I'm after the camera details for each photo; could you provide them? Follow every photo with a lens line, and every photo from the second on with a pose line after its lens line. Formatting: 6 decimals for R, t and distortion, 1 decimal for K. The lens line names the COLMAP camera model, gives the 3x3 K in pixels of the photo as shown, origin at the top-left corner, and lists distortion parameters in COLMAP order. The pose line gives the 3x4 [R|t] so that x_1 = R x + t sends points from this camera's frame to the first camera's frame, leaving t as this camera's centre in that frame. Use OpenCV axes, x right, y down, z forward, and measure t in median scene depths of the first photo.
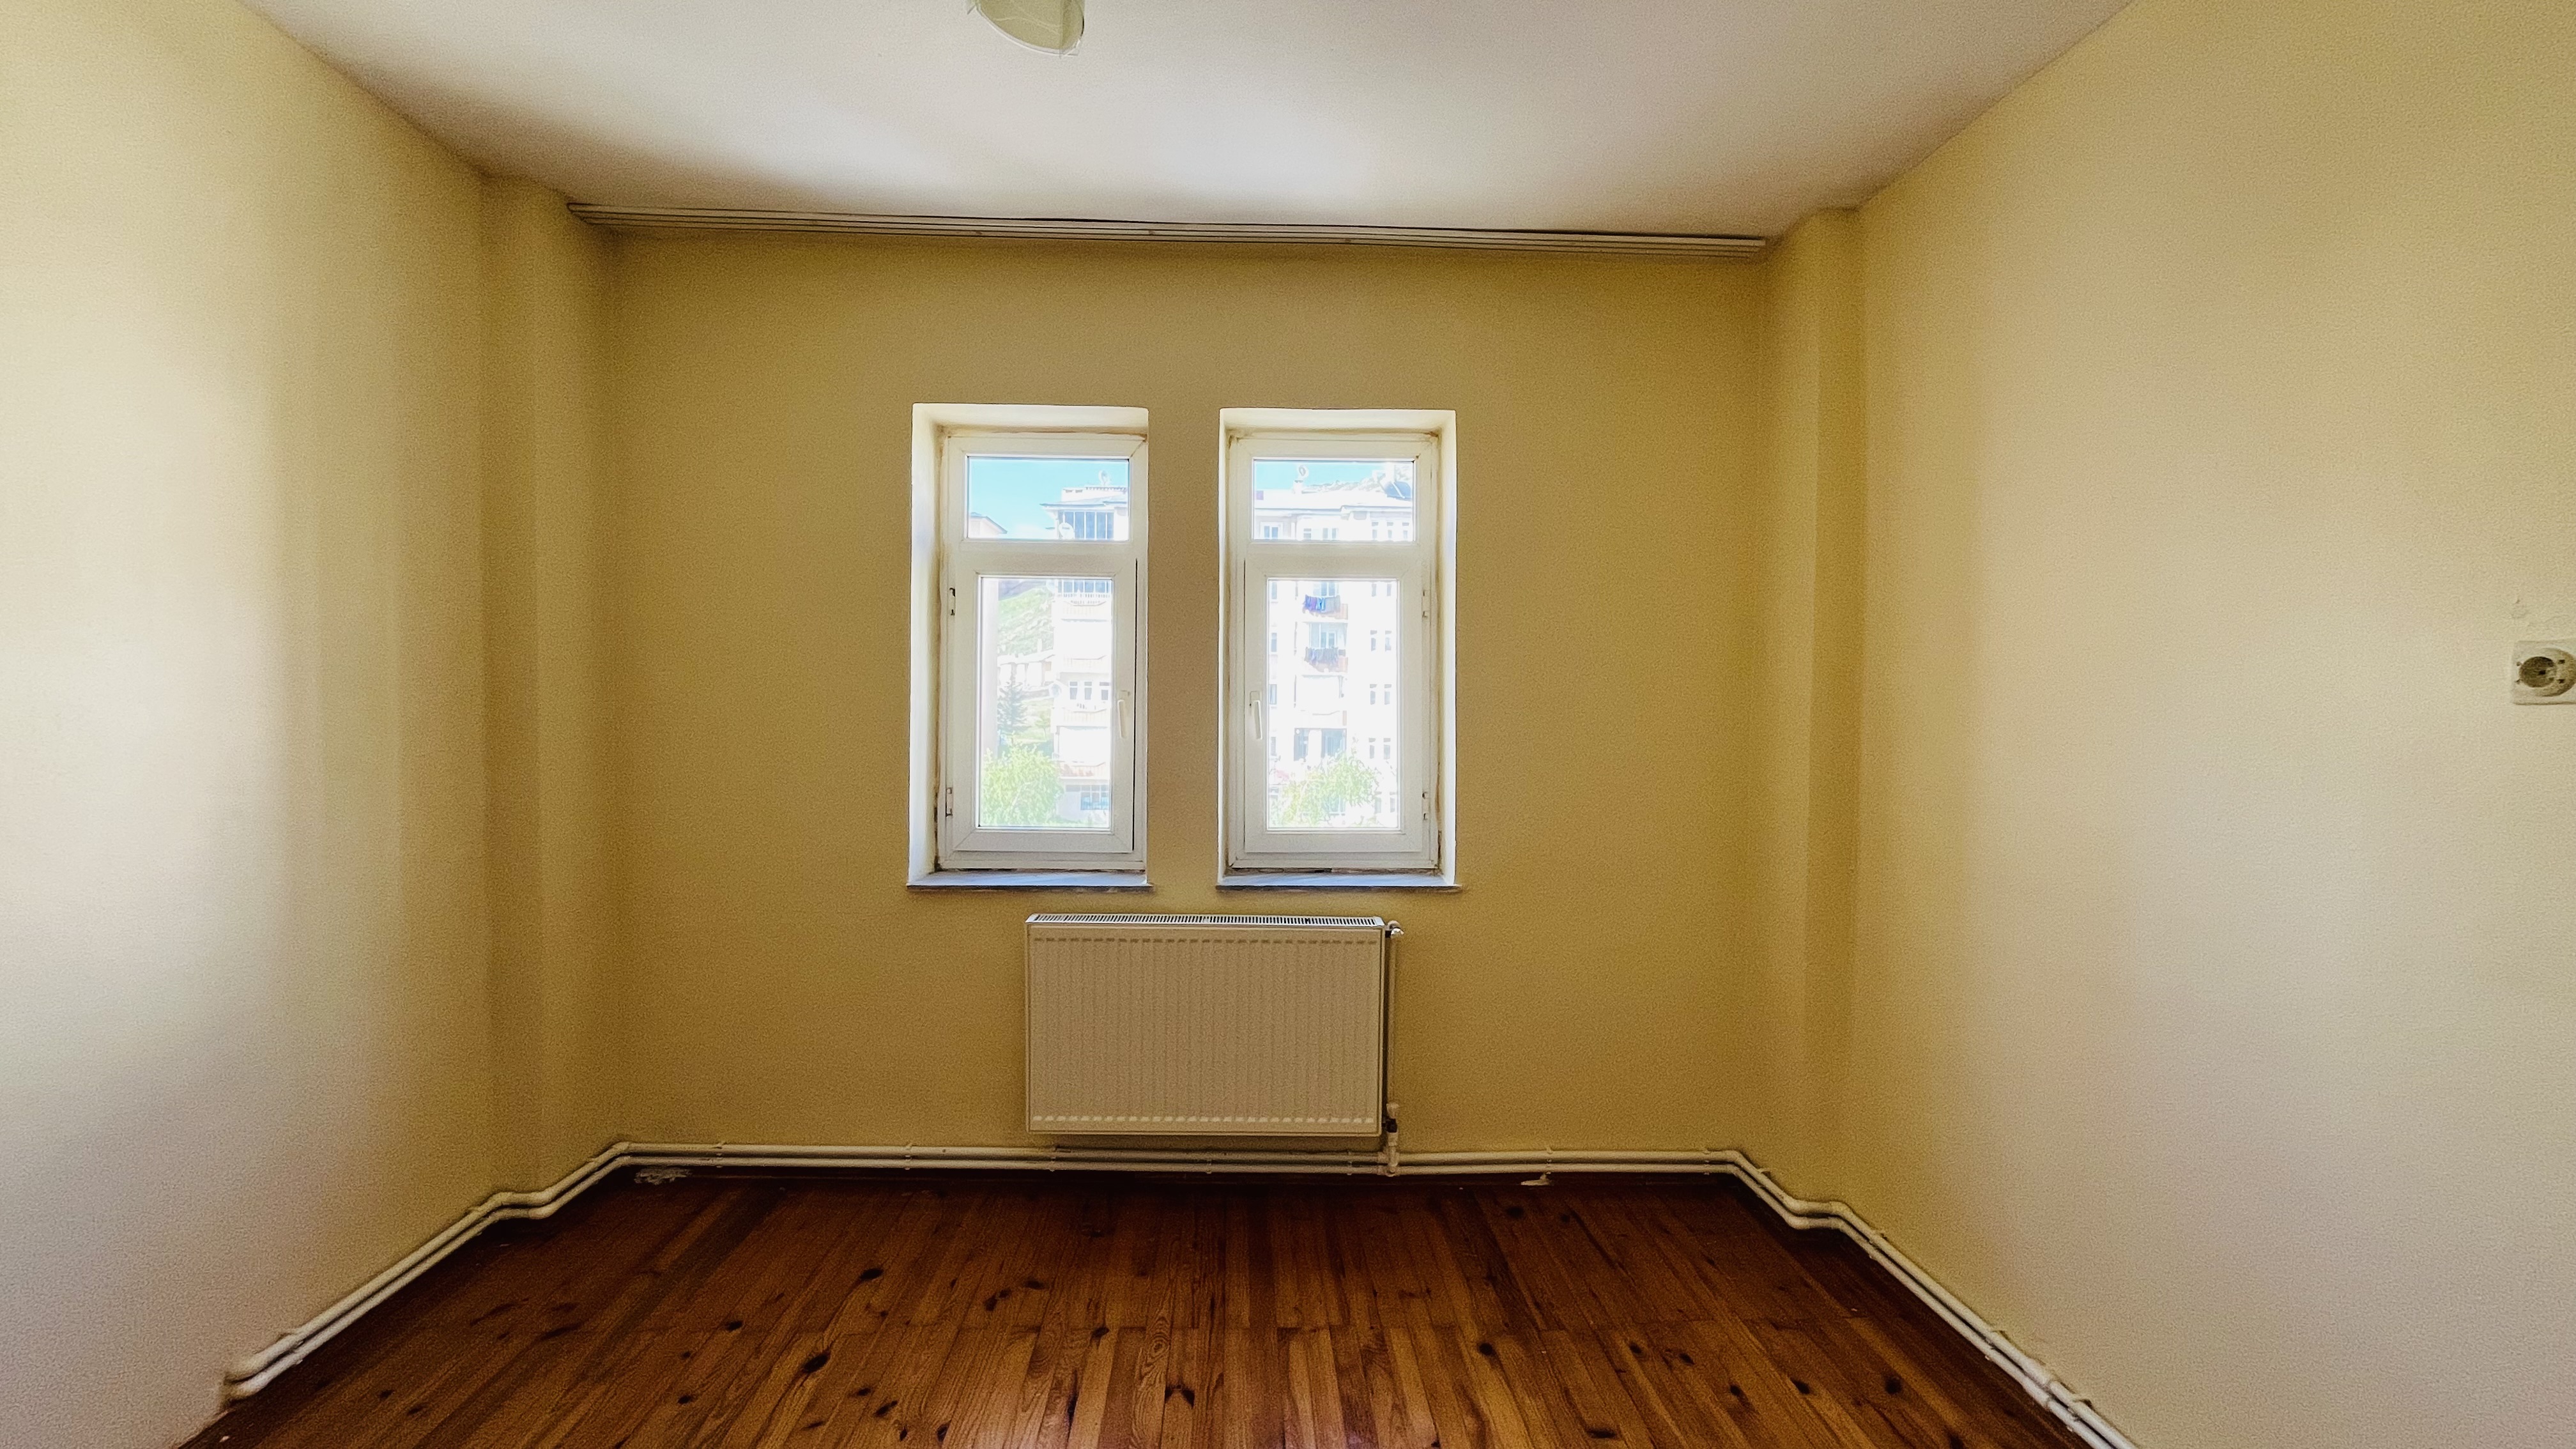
lens RADIAL K [[1038.0, 0, 1282.2], [0, 1038.0, 723.4], [0, 0, 1]] dist [-0.004188, -0.000064]
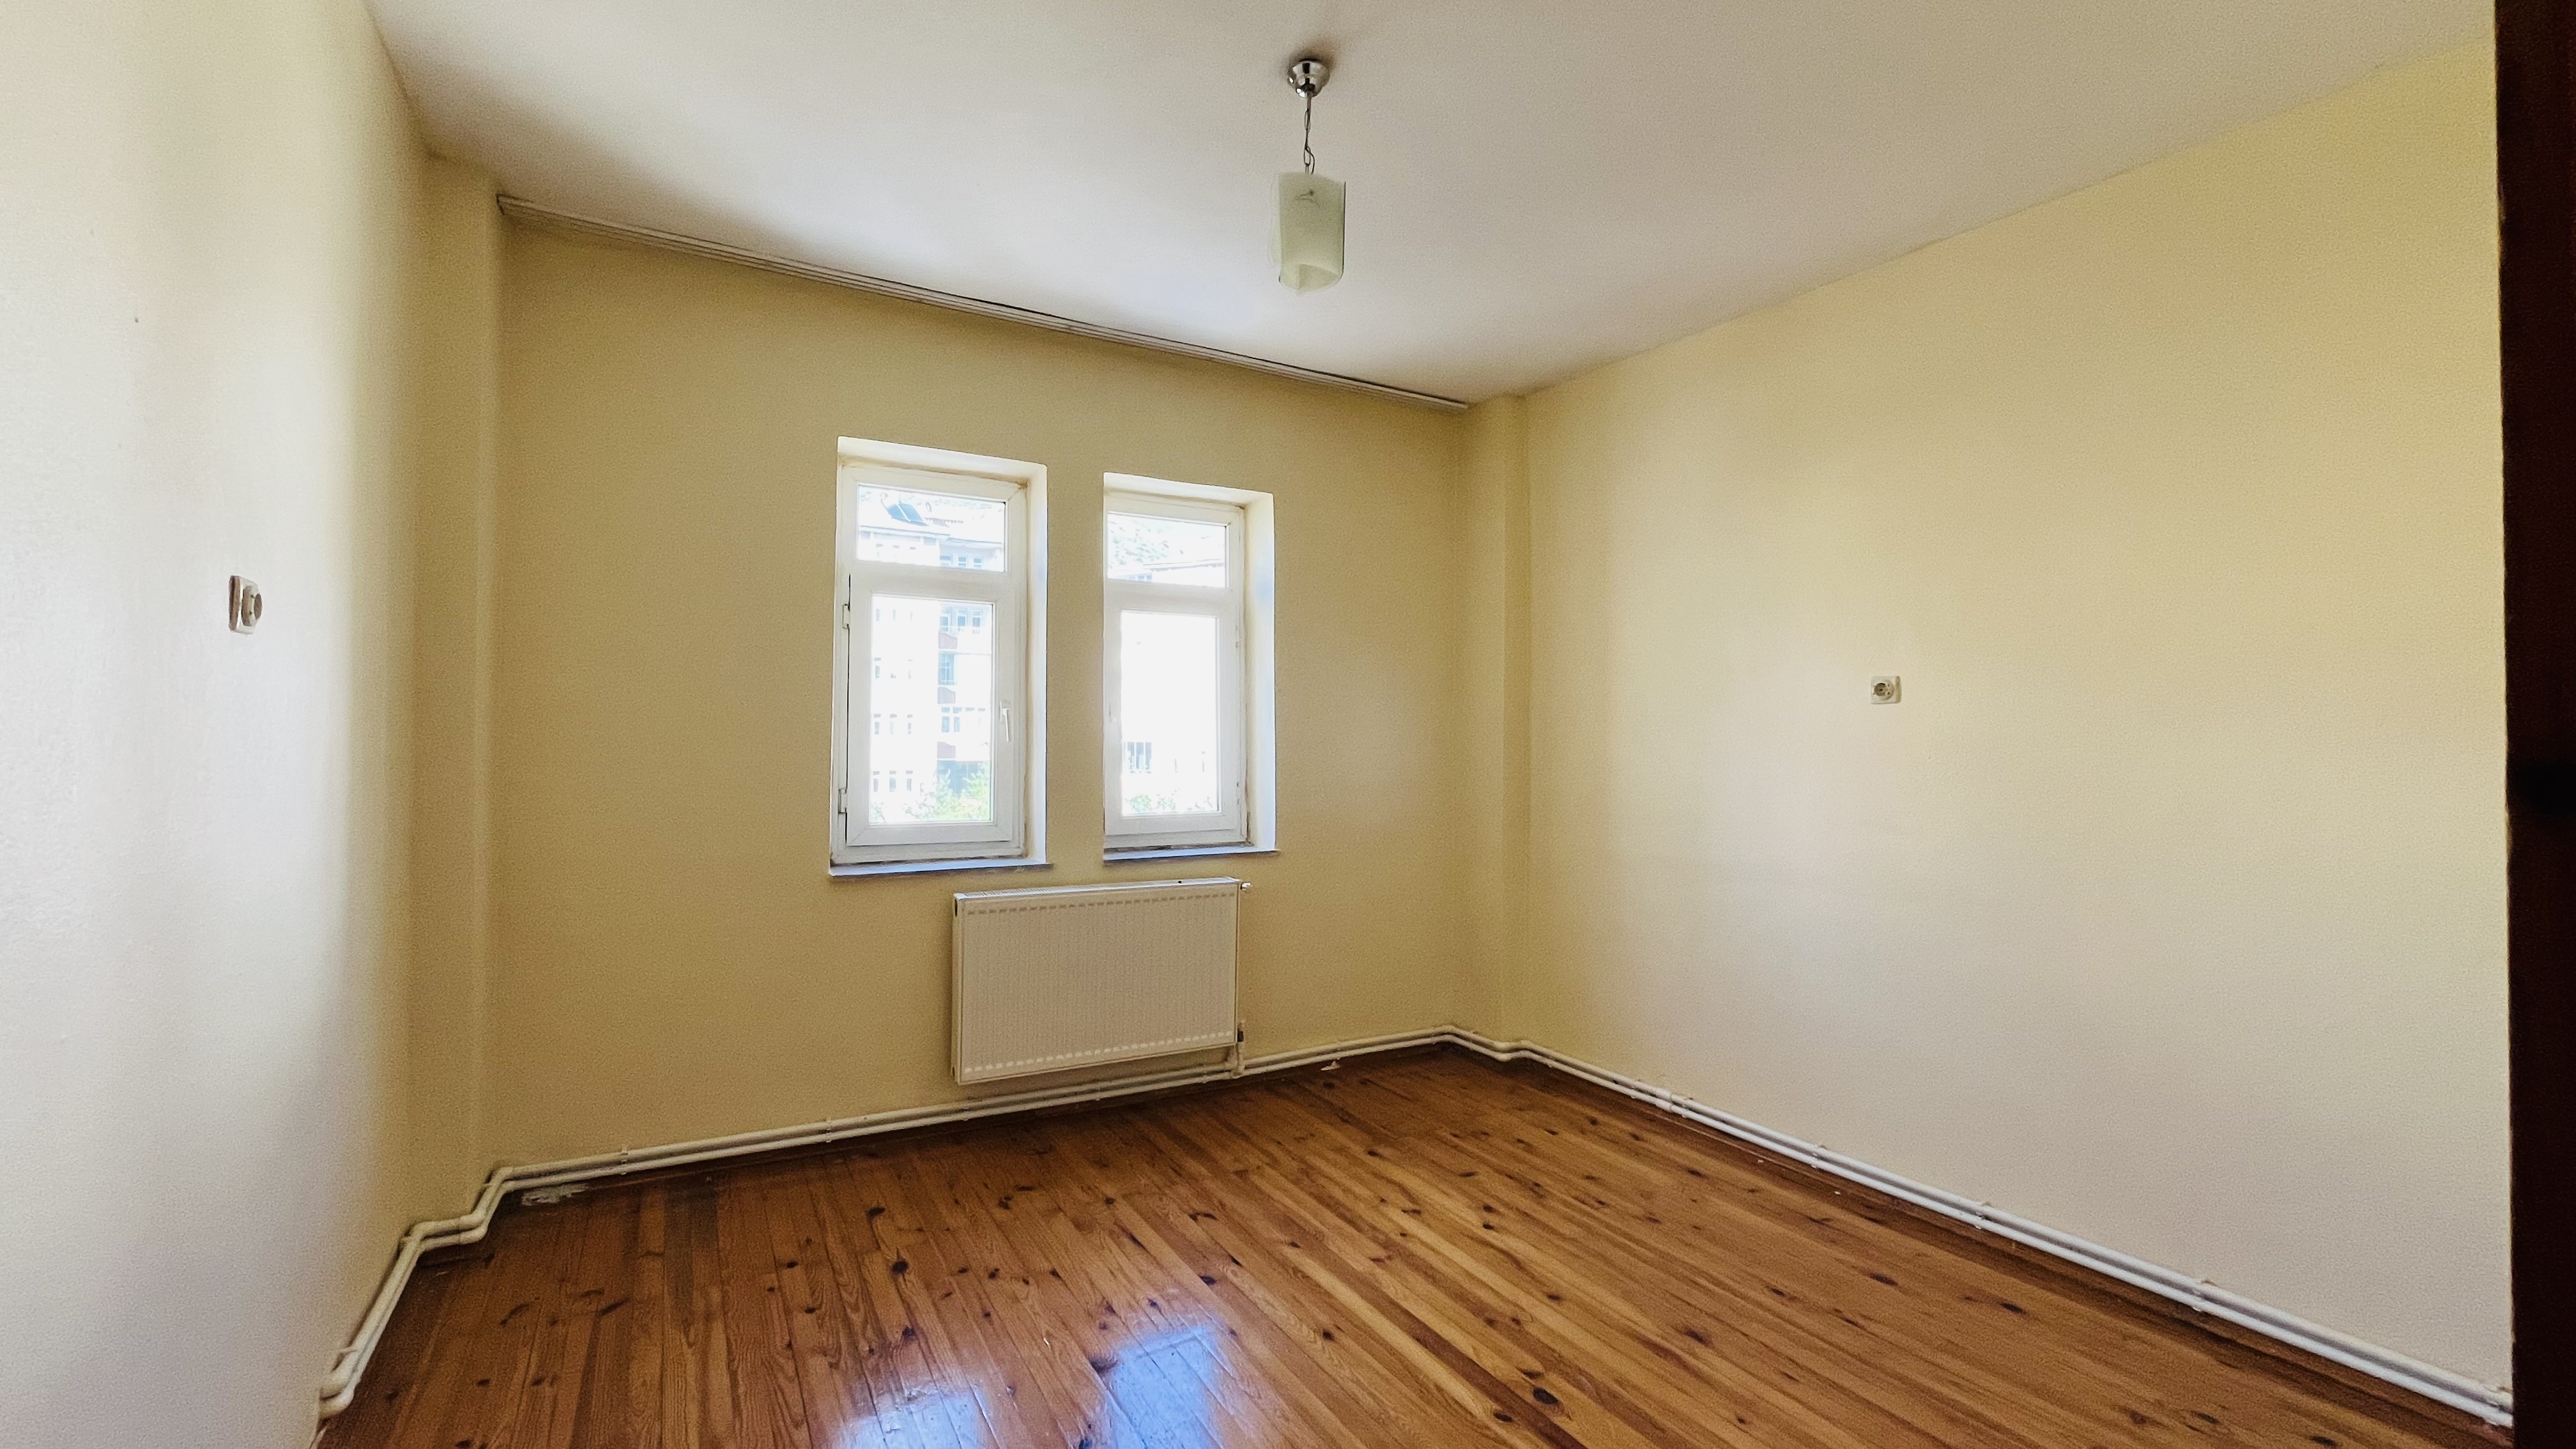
lens RADIAL K [[1038.0, 0, 1282.2], [0, 1038.0, 723.4], [0, 0, 1]] dist [-0.004188, -0.000064]
pose [[0.885841, 0.002712, 0.463982, -0.453145], [0.011497, 0.999548, -0.027793, 0.032519], [-0.463847, 0.029955, 0.885409, -0.186185]]
